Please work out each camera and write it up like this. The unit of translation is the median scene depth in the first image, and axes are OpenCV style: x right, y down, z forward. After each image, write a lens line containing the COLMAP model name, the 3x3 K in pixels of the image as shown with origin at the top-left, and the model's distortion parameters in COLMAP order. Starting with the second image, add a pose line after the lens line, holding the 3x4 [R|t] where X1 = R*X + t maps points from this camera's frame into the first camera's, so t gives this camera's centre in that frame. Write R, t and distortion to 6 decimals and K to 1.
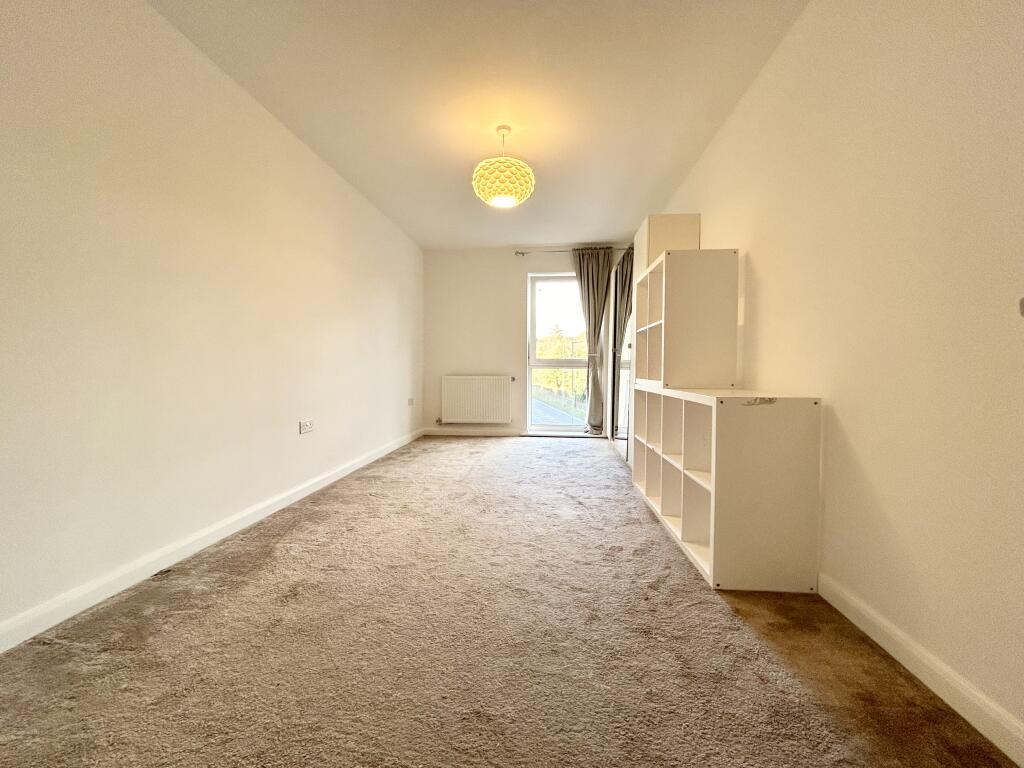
lens RADIAL K [[410.7, 0, 511.5], [0, 410.7, 381.2], [0, 0, 1]] dist [-0.001880, 0.001330]
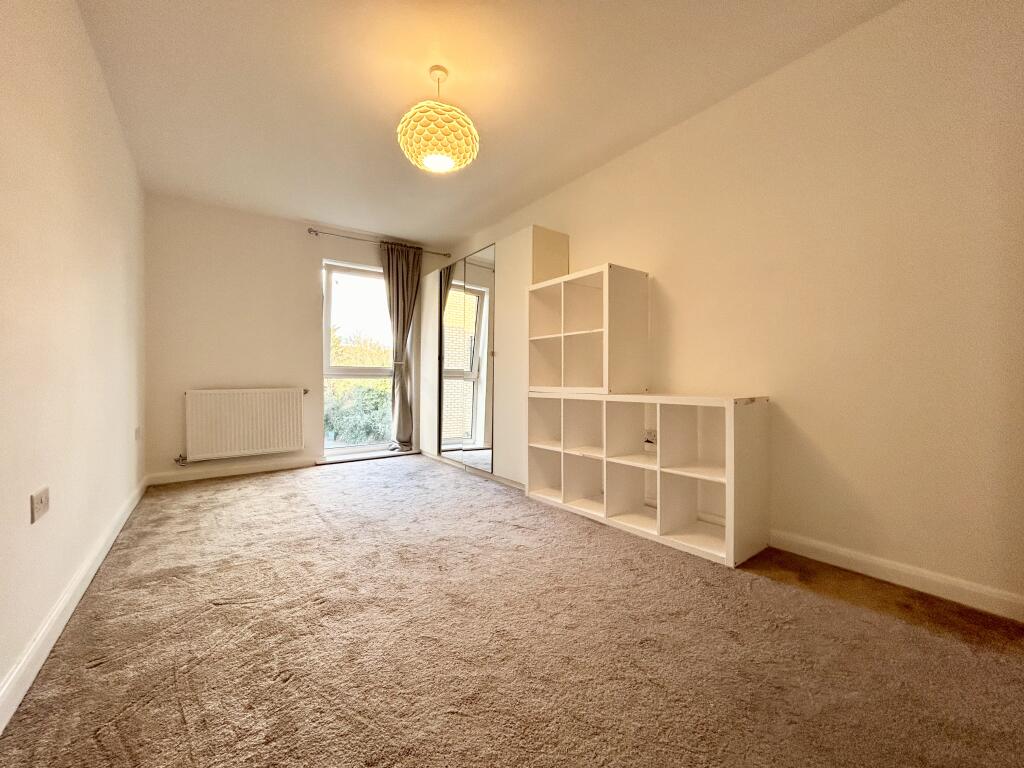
lens RADIAL K [[410.7, 0, 513.4], [0, 410.7, 382.3], [0, 0, 1]] dist [-0.001880, 0.001330]
pose [[0.744387, -0.007114, 0.667710, -0.383223], [0.024485, 0.999562, -0.016648, -0.001528], [-0.667299, 0.028742, 0.744235, 0.294106]]
